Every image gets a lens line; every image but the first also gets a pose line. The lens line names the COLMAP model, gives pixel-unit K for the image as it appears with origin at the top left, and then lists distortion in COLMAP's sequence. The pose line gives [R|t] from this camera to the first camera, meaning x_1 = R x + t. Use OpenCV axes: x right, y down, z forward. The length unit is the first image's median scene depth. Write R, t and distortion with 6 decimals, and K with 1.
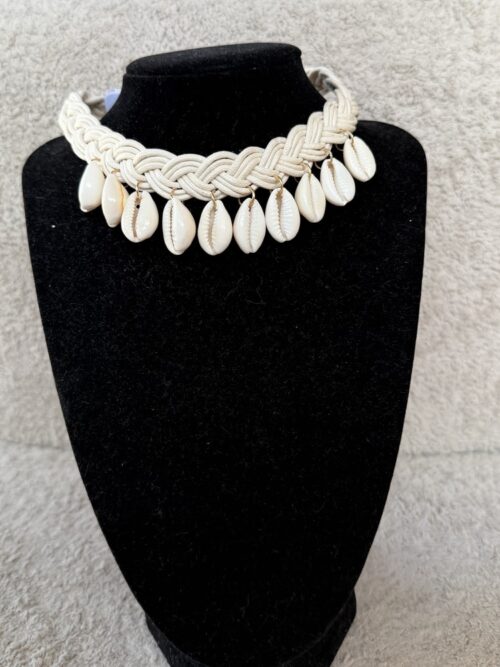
lens RADIAL K [[678.0, 0, 253.0], [0, 678.0, 283.8], [0, 0, 1]] dist [0.059185, -0.161662]
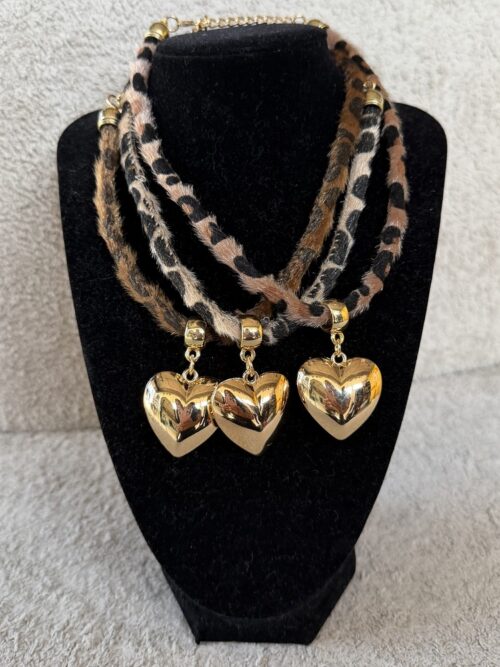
lens RADIAL K [[644.4, 0, 239.8], [0, 644.4, 287.5], [0, 0, 1]] dist [0.010240, -0.088246]
pose [[0.963011, -0.082310, 0.256582, -0.225187], [0.064560, 0.994949, 0.076864, -0.022198], [-0.261613, -0.057456, 0.963461, 0.027668]]
